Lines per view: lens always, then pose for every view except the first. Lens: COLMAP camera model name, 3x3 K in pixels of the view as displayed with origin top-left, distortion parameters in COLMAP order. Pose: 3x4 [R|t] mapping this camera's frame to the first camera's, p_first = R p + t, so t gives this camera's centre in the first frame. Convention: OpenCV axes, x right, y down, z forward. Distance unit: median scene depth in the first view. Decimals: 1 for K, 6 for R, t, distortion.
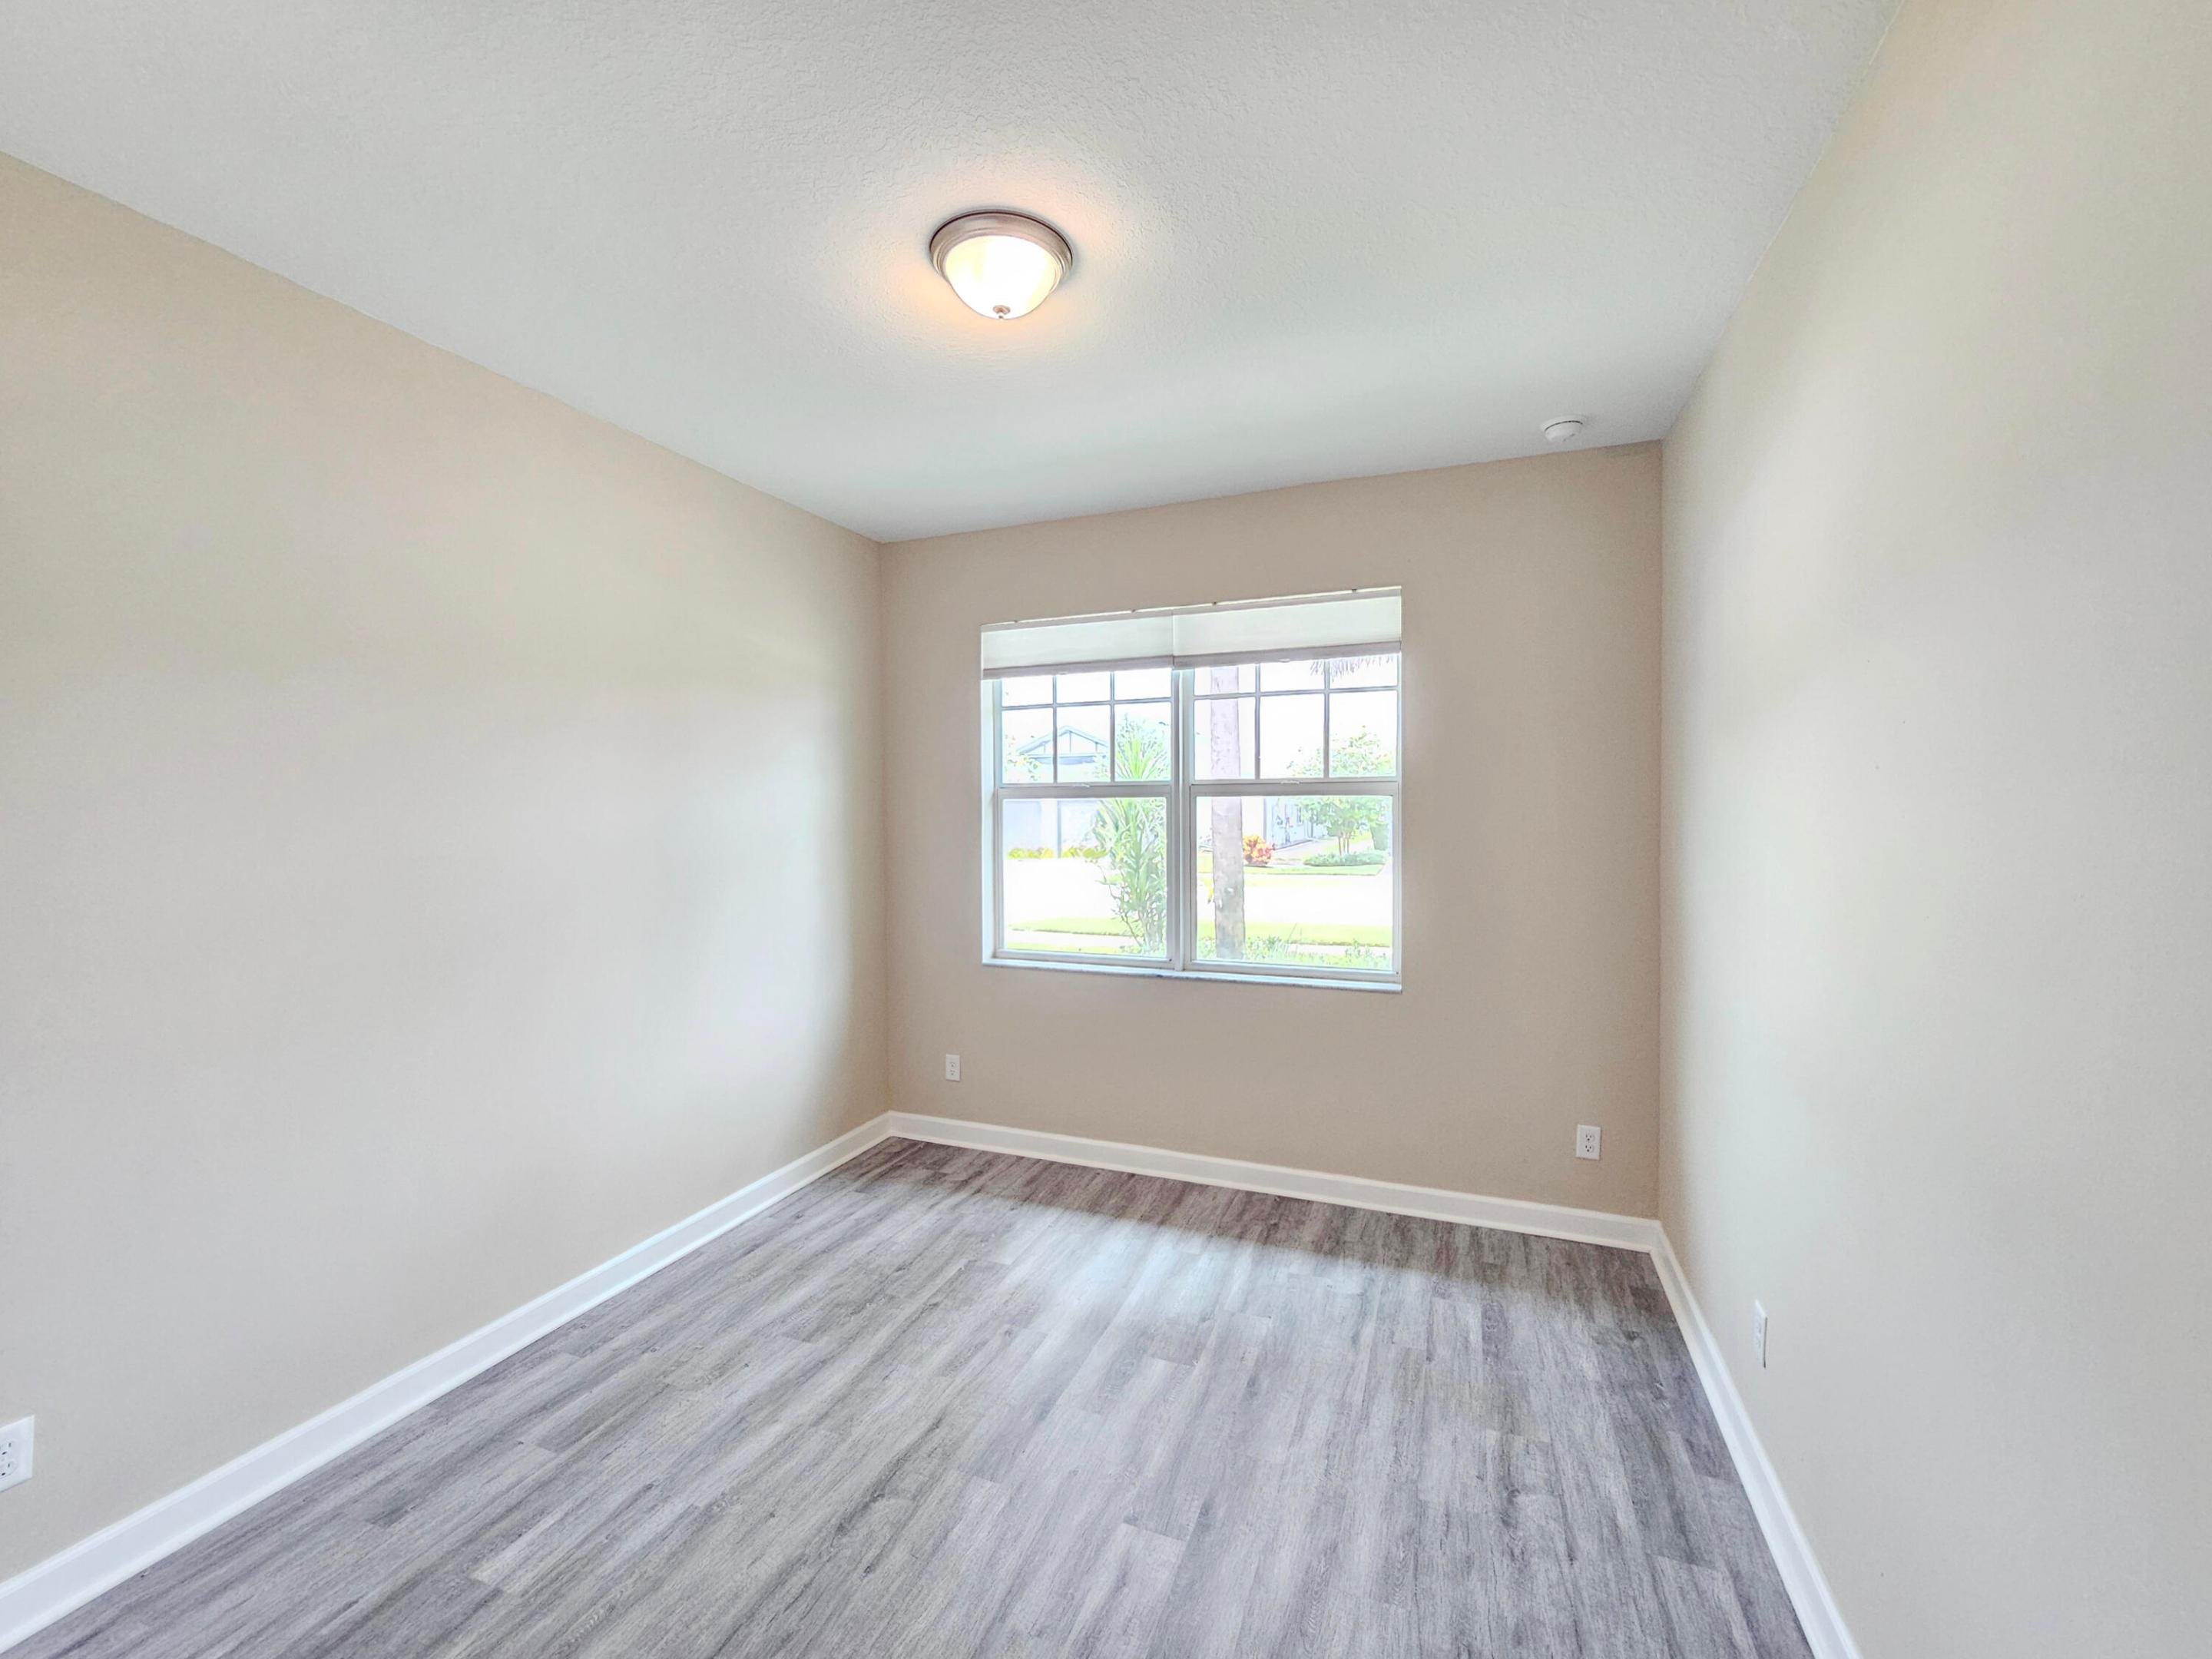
lens RADIAL K [[912.1, 0, 1173.6], [0, 912.1, 812.4], [0, 0, 1]] dist [-0.005975, 0.003135]
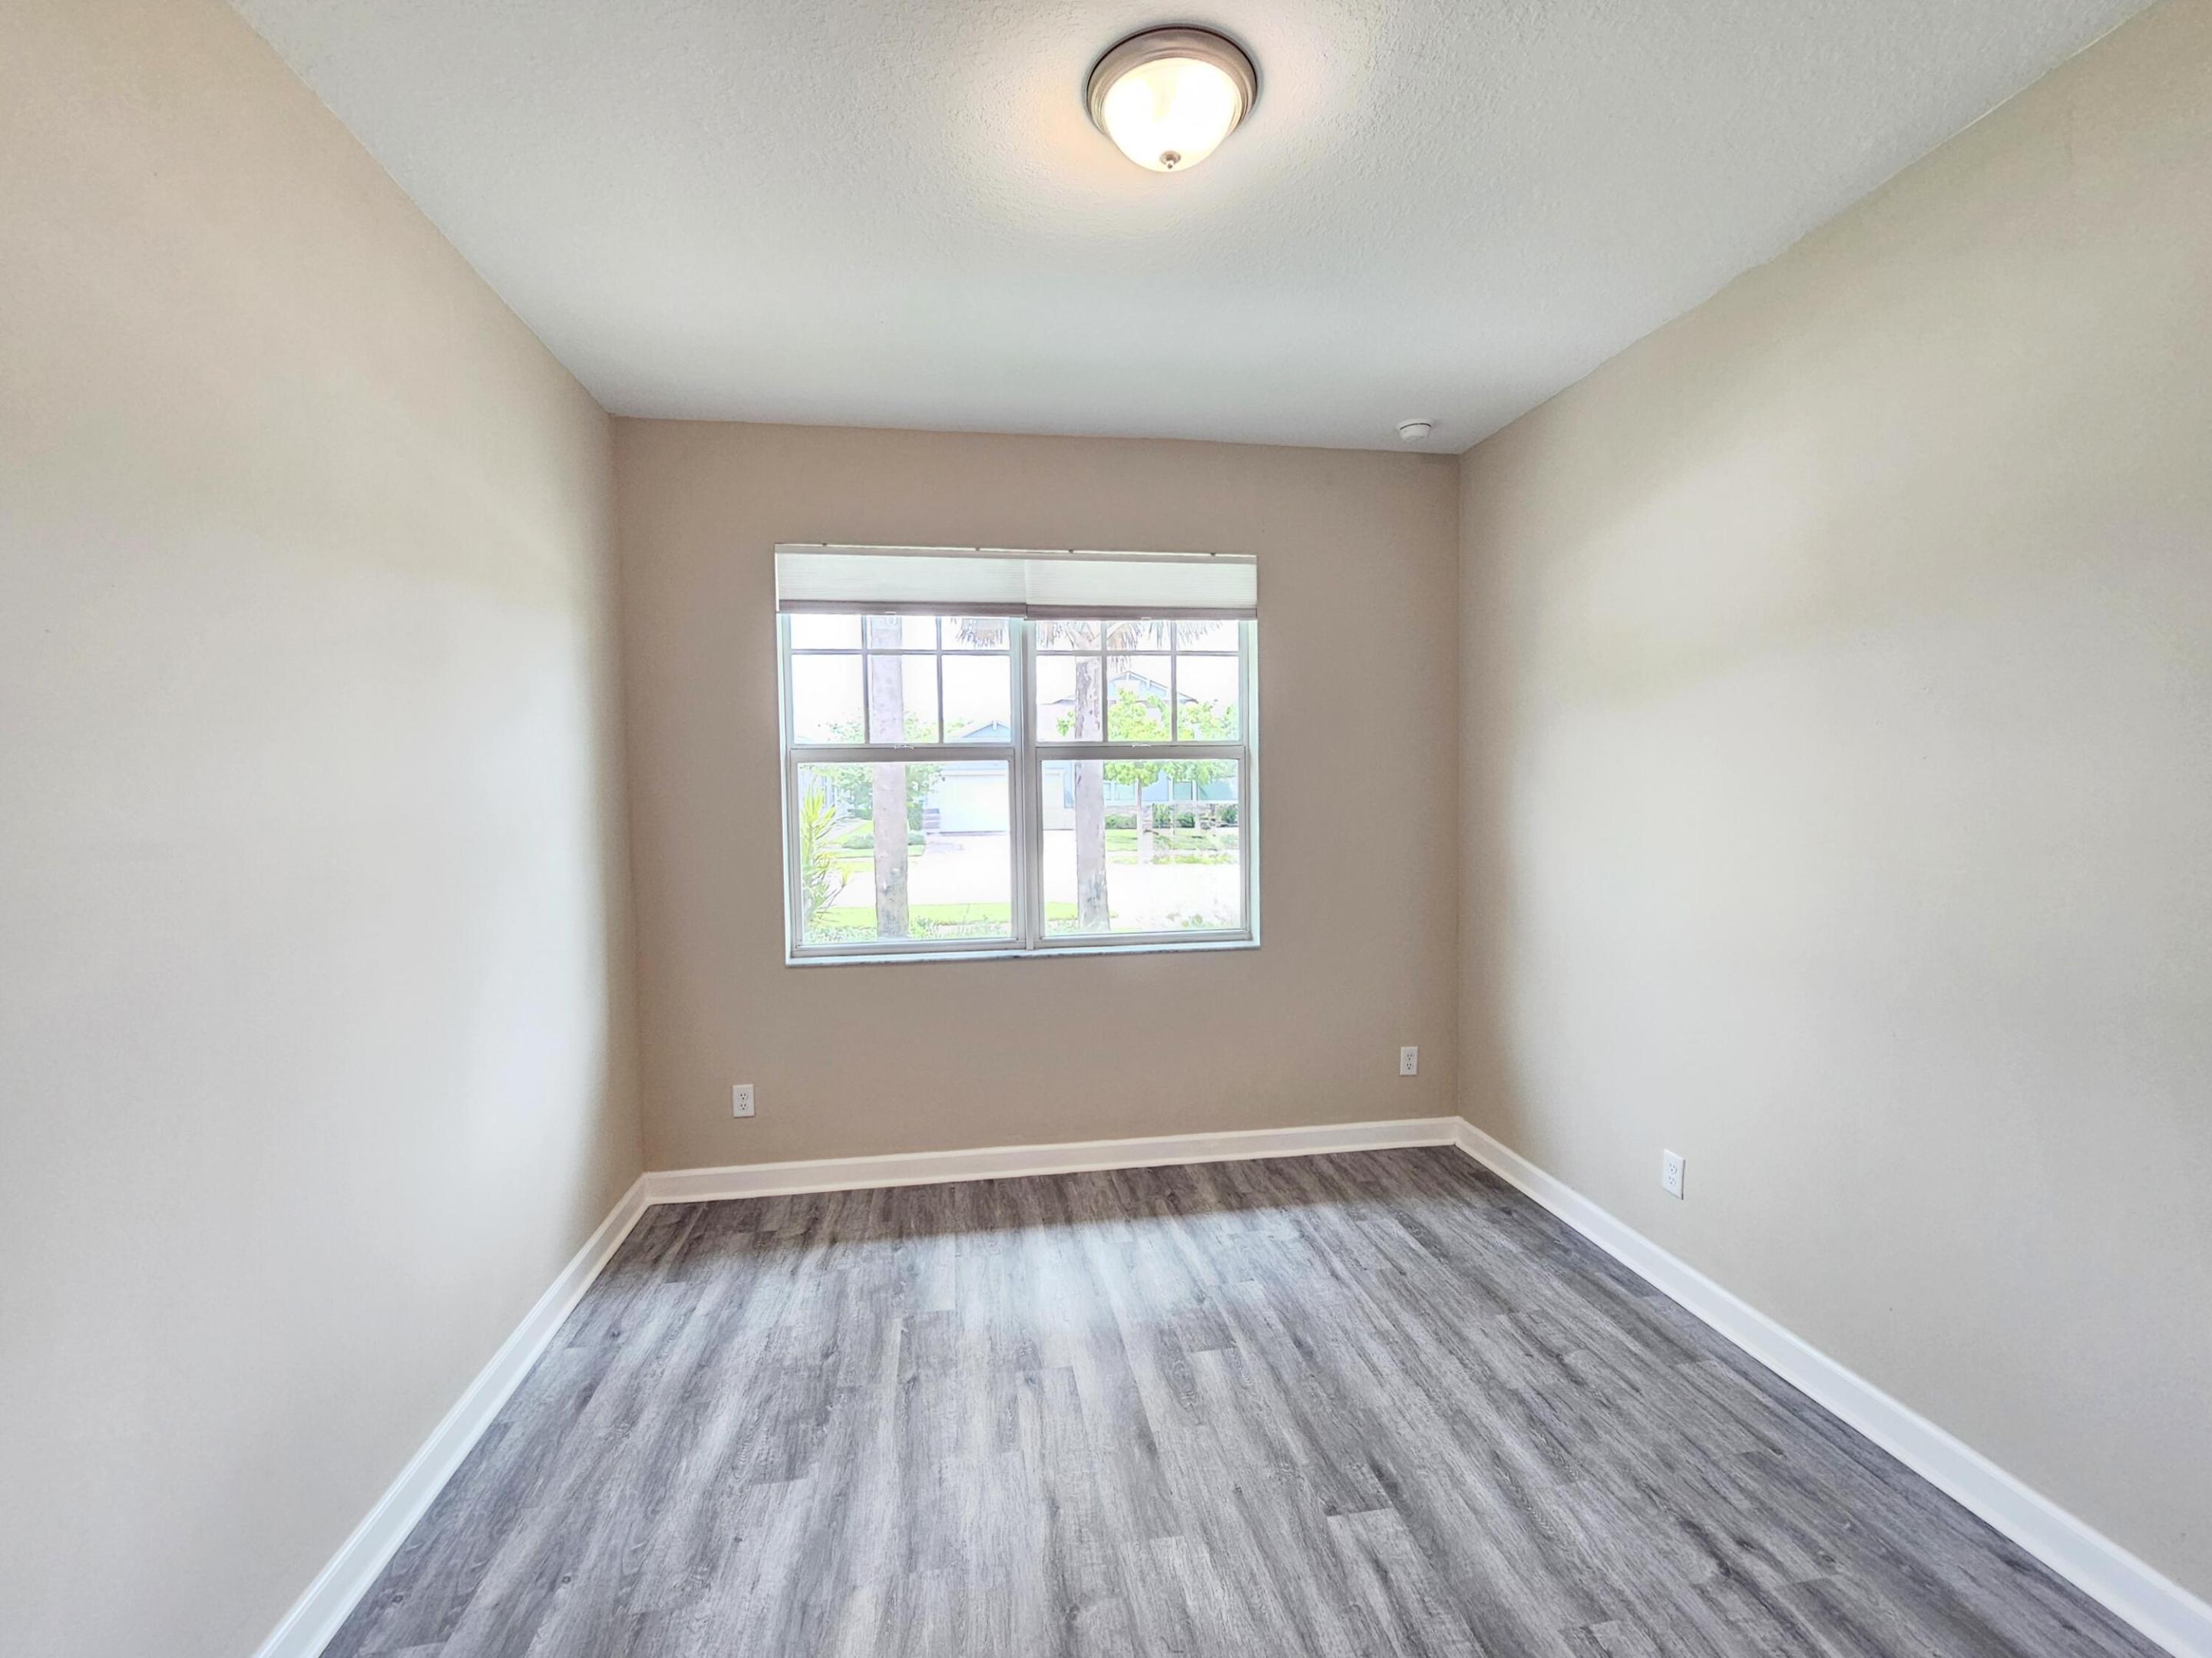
lens RADIAL K [[912.0, 0, 1121.3], [0, 912.0, 815.1], [0, 0, 1]] dist [-0.005975, 0.003135]
pose [[0.868755, -0.022411, 0.494735, -0.473659], [0.012737, 0.999656, 0.022917, 0.024180], [-0.495079, -0.013608, 0.868741, 0.208118]]
